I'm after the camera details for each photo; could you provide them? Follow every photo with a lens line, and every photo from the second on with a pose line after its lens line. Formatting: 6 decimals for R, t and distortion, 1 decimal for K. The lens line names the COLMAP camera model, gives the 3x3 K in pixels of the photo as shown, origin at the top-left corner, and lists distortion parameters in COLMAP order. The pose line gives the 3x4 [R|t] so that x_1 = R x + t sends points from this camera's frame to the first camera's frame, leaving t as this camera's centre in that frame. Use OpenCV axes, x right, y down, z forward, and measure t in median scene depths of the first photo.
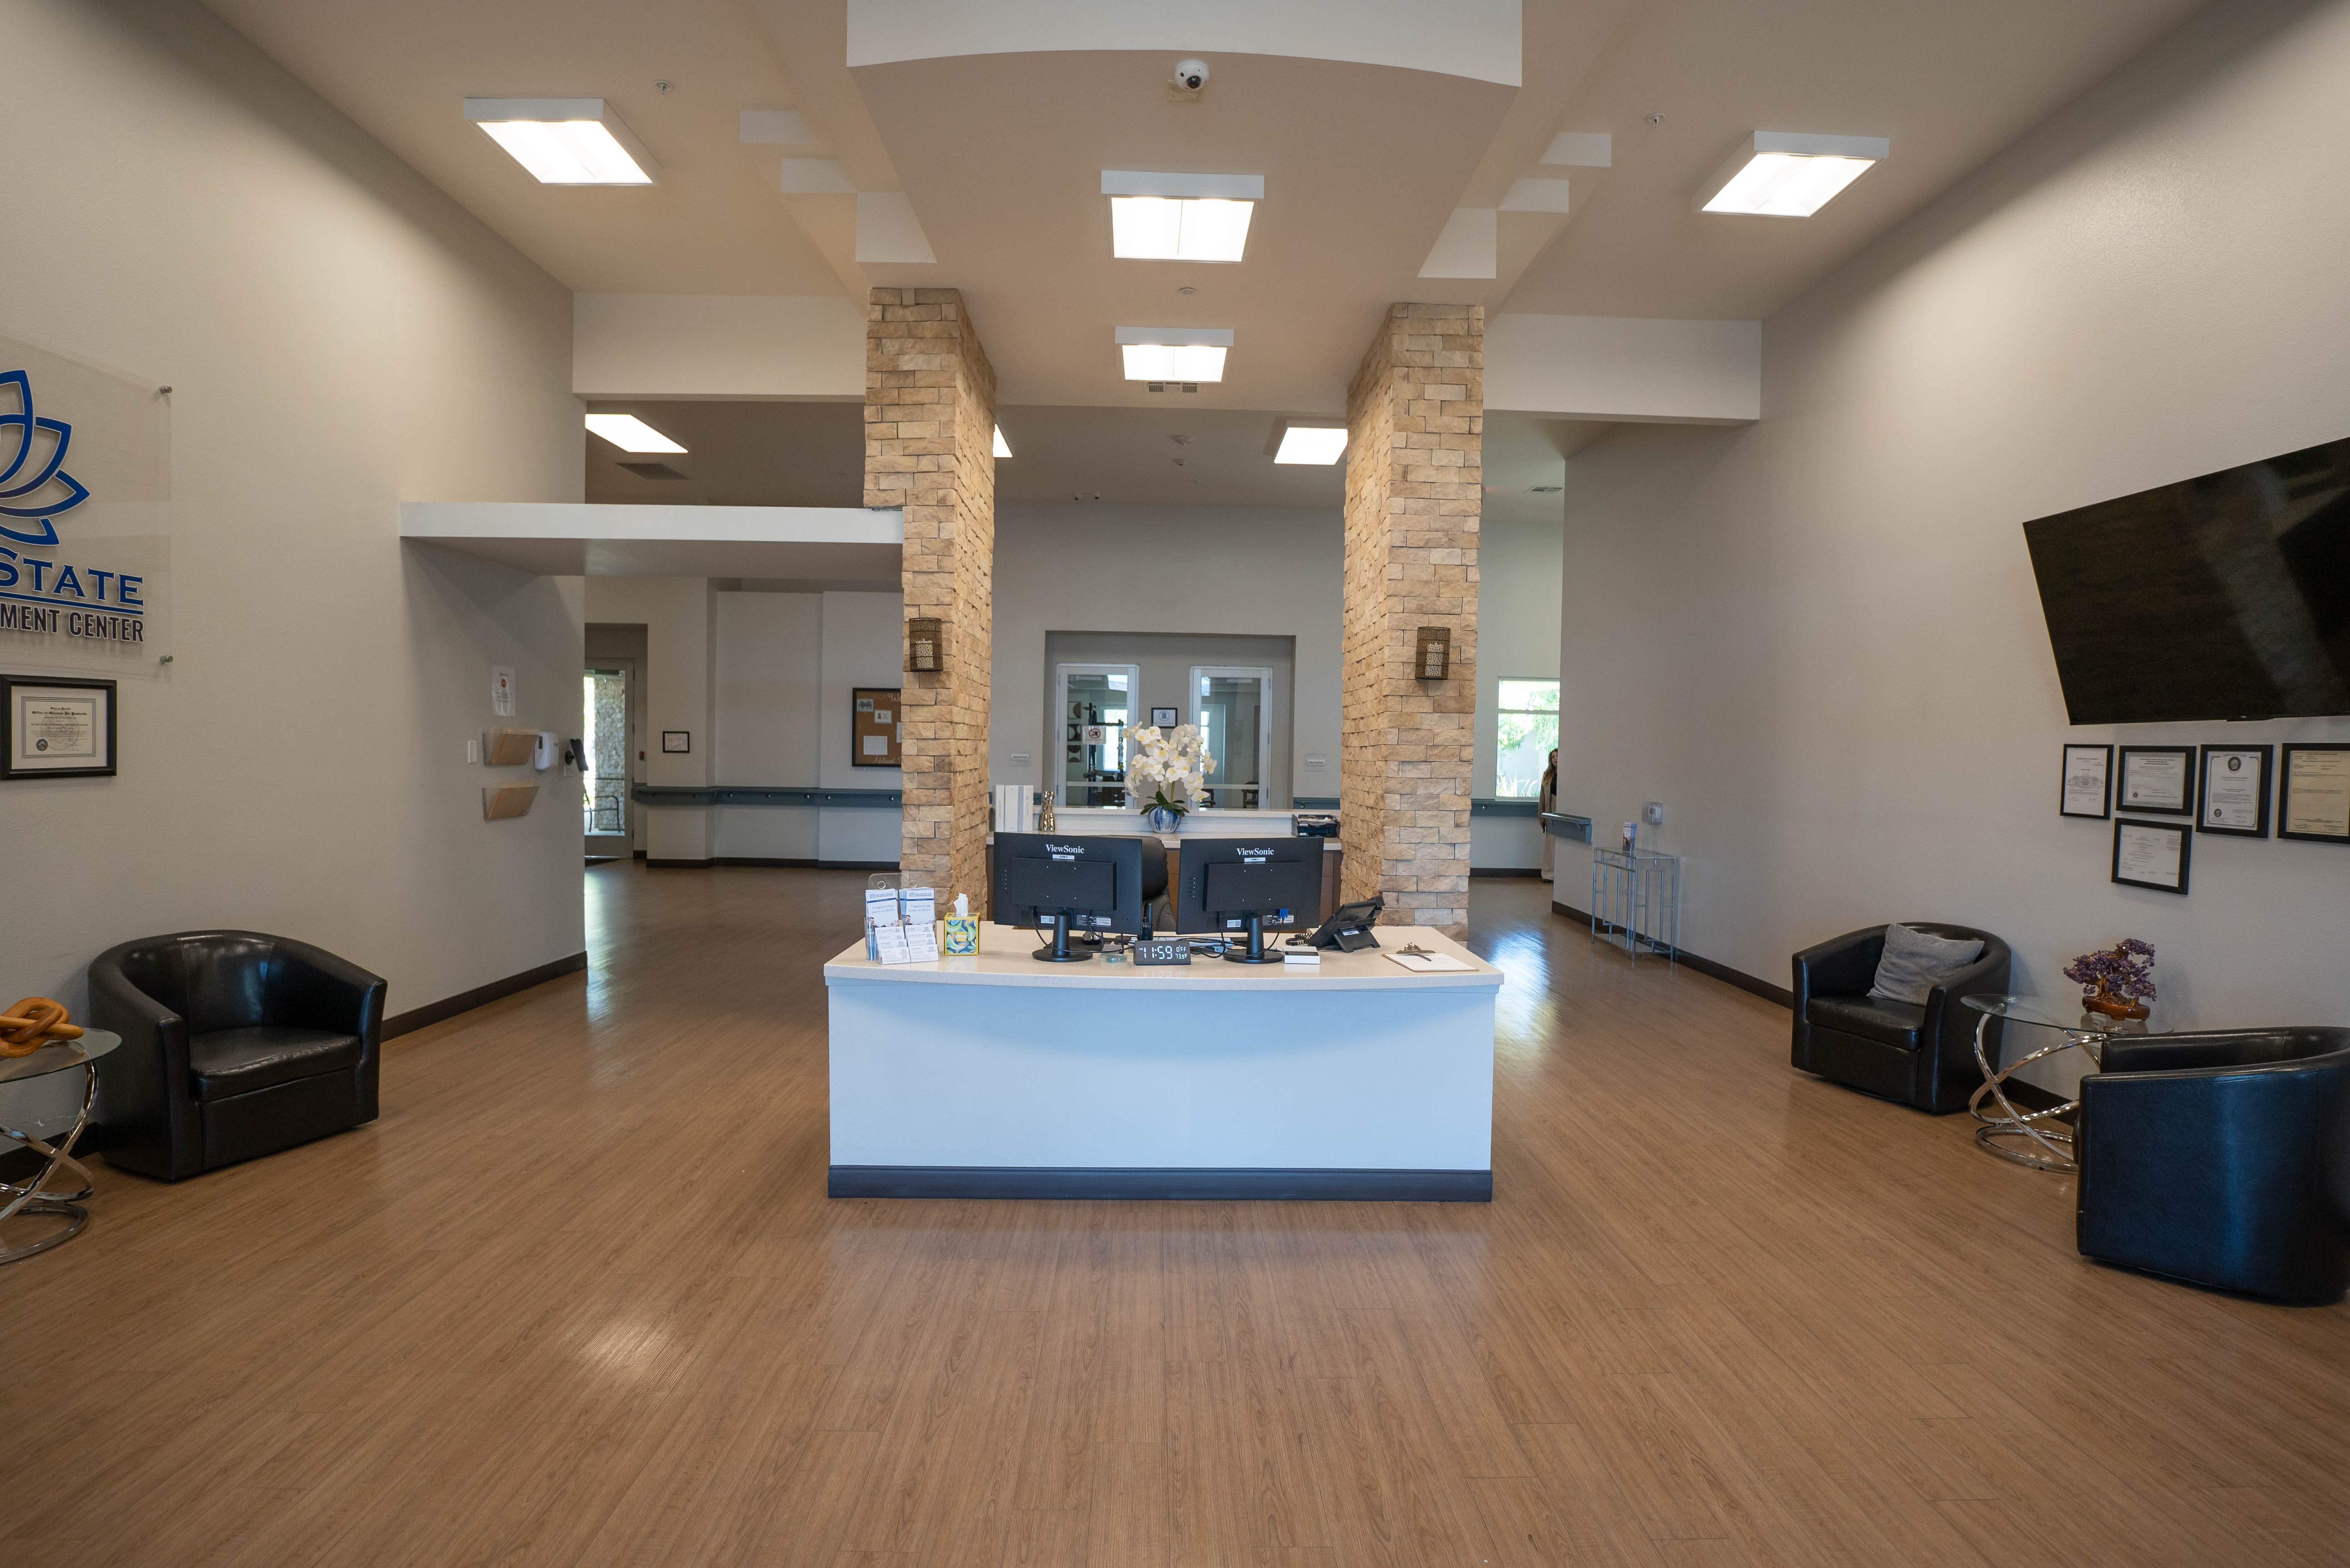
lens RADIAL K [[1139.3, 0, 1175.5], [0, 1139.3, 786.4], [0, 0, 1]] dist [-0.046734, 0.010395]
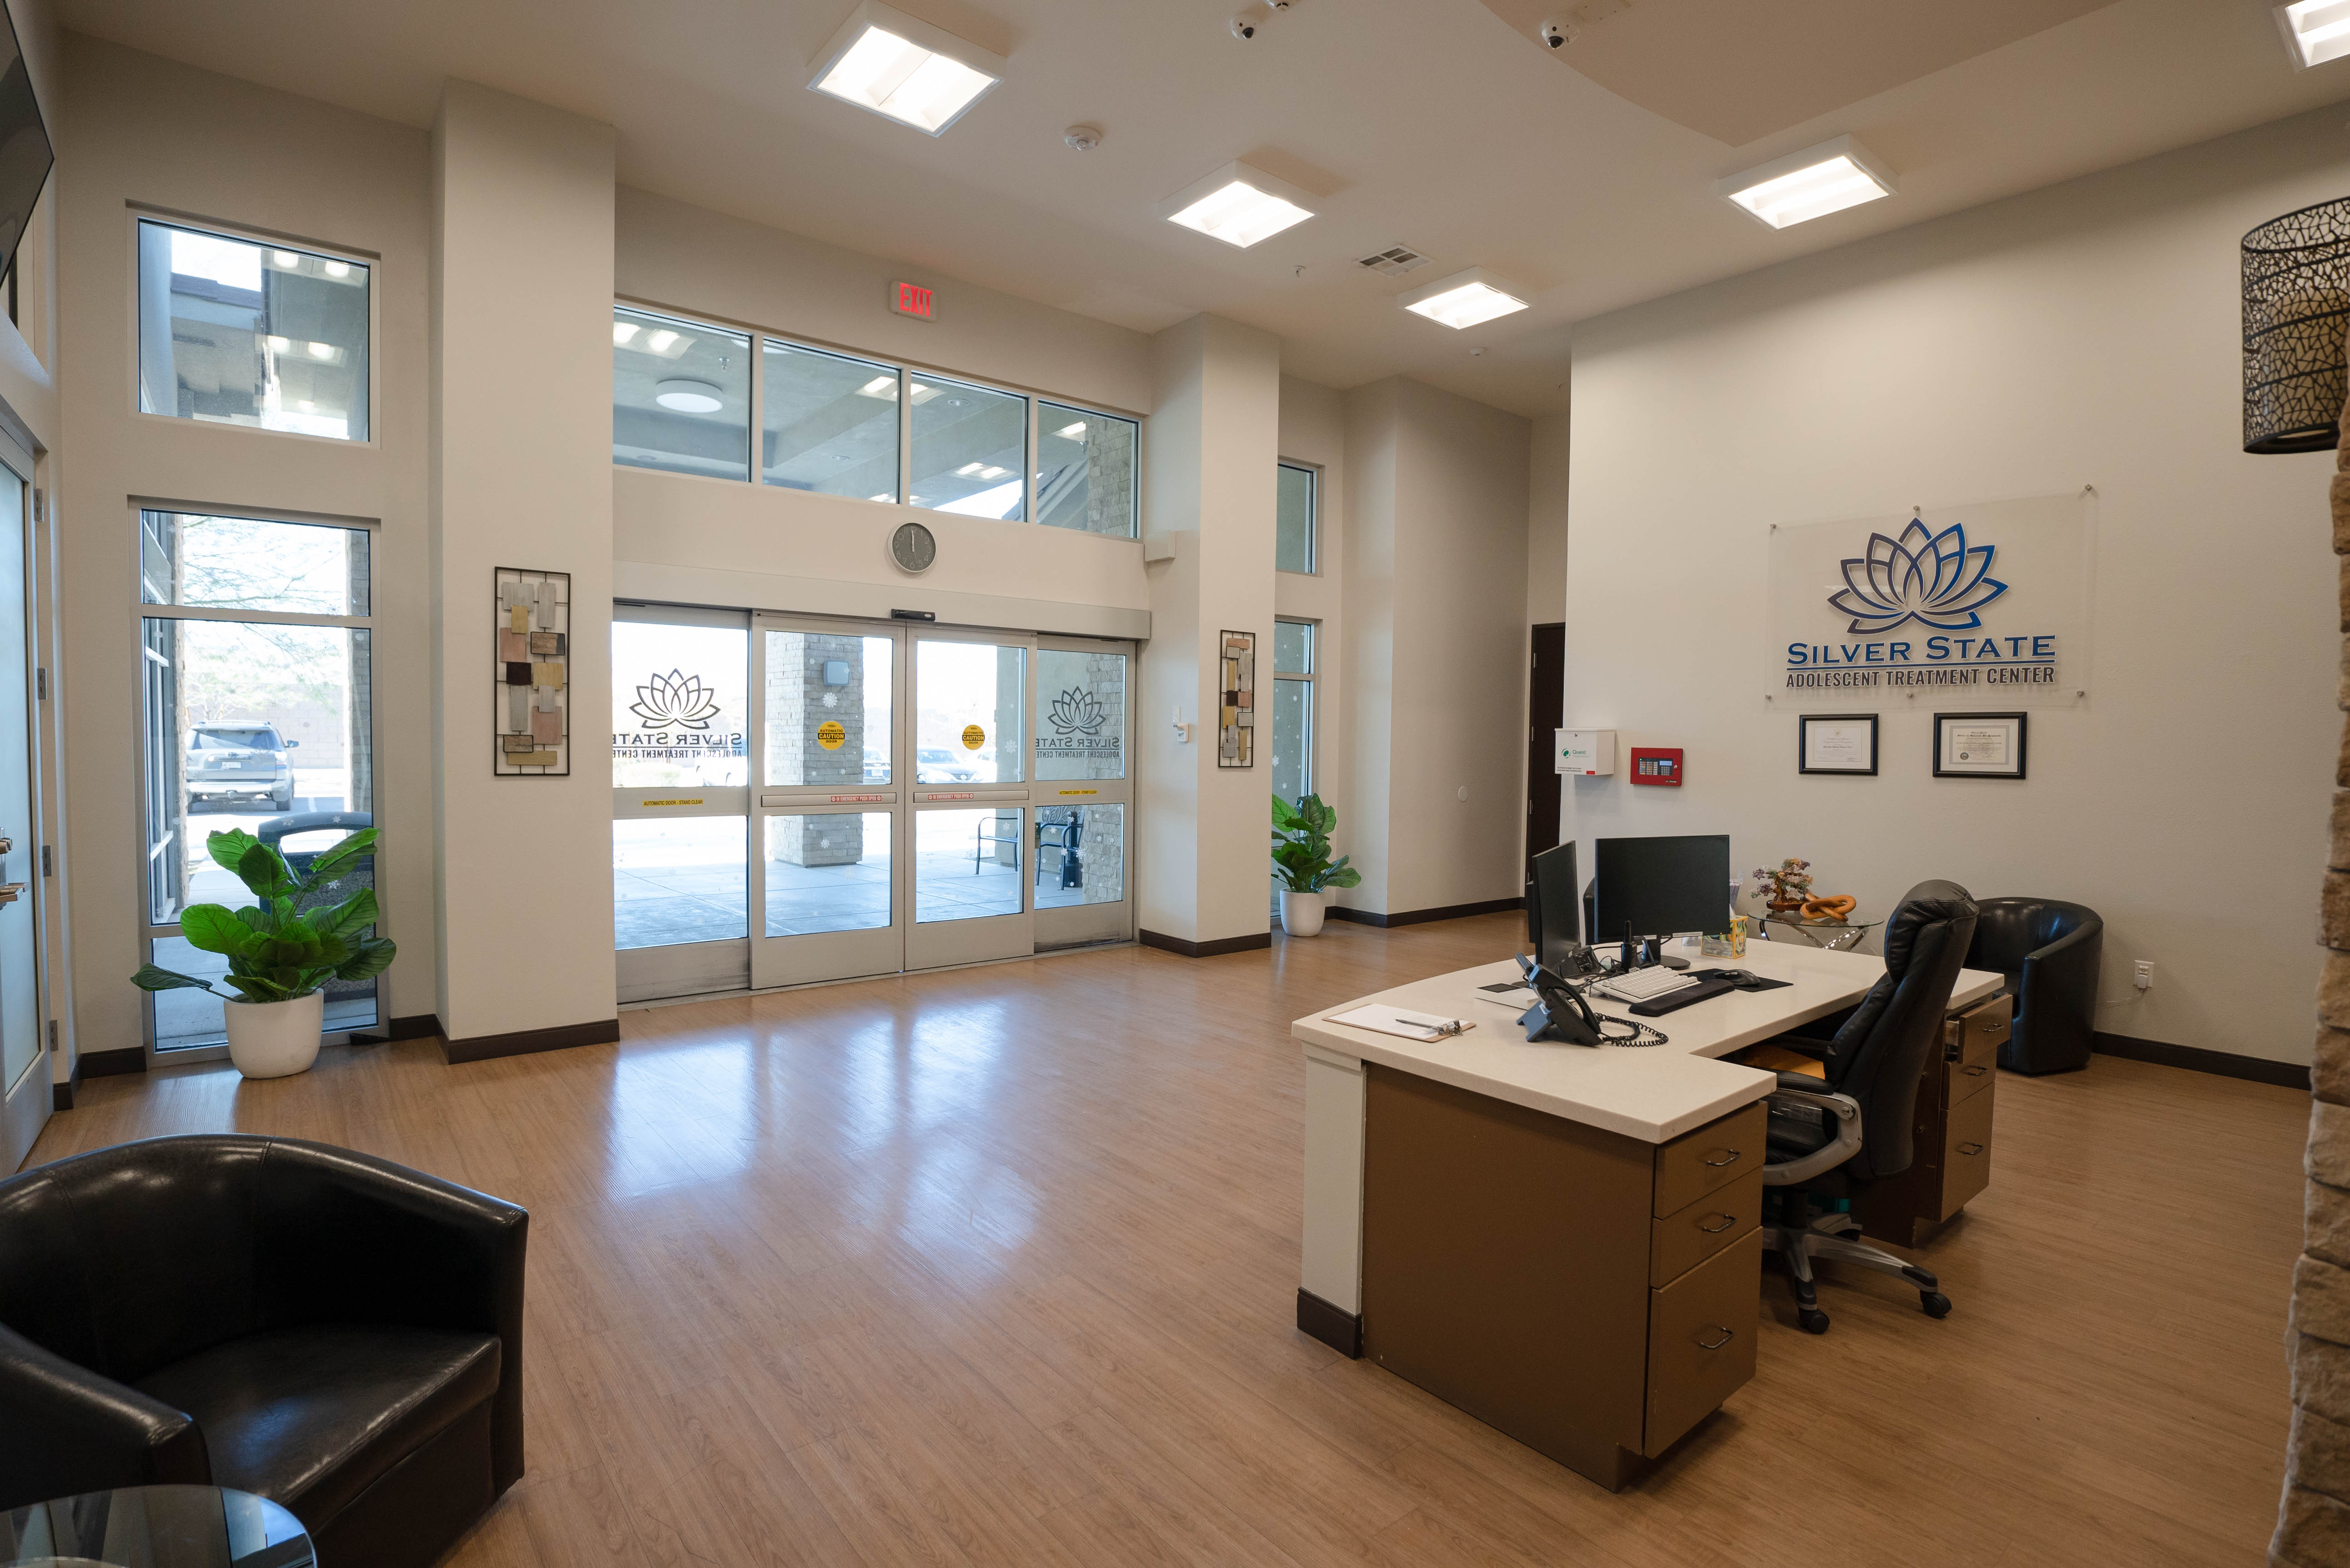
lens RADIAL K [[1139.3, 0, 1179.9], [0, 1139.3, 783.0], [0, 0, 1]] dist [-0.046734, 0.010395]
pose [[-0.786234, -0.002795, -0.617923, 0.724494], [-0.049235, 0.997094, 0.058136, -0.032310], [0.615965, 0.076132, -0.784086, 1.355530]]
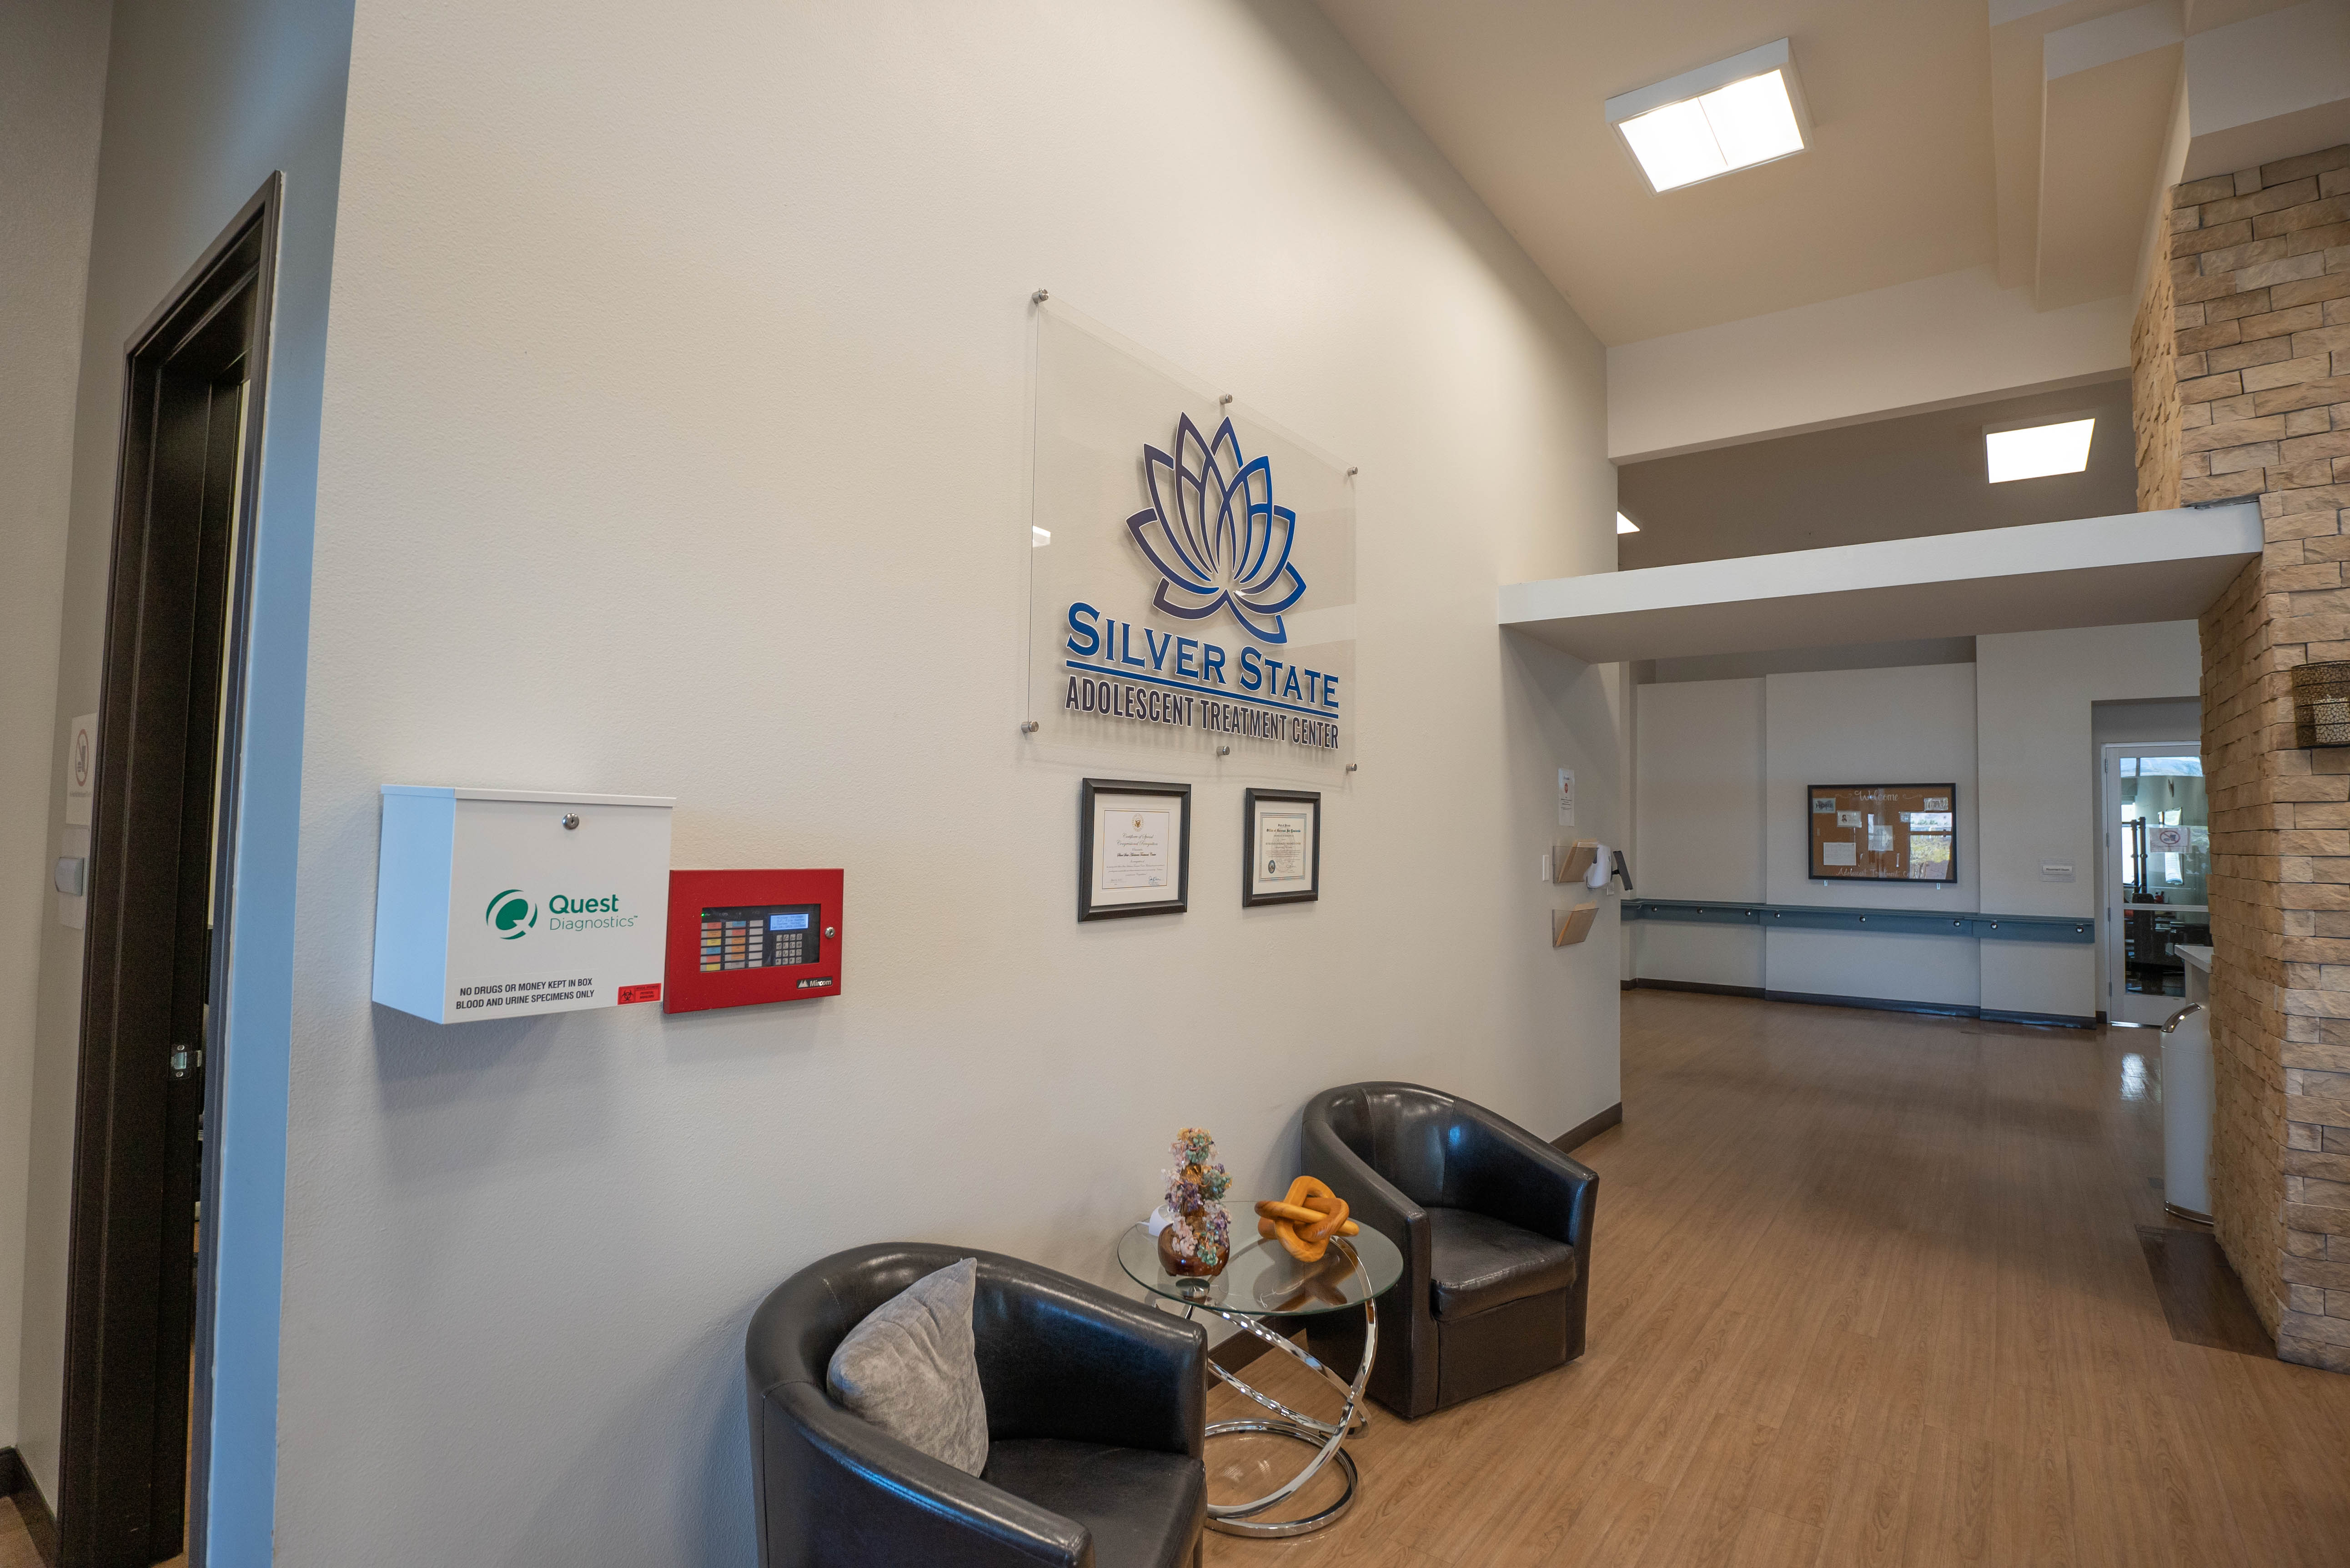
lens RADIAL K [[1139.3, 0, 1179.0], [0, 1139.3, 780.8], [0, 0, 1]] dist [-0.046734, 0.010395]
pose [[0.791987, -0.035250, -0.609520, -0.458482], [-0.023073, 0.995891, -0.087575, -0.021161], [0.610102, 0.083421, 0.787919, 0.191672]]
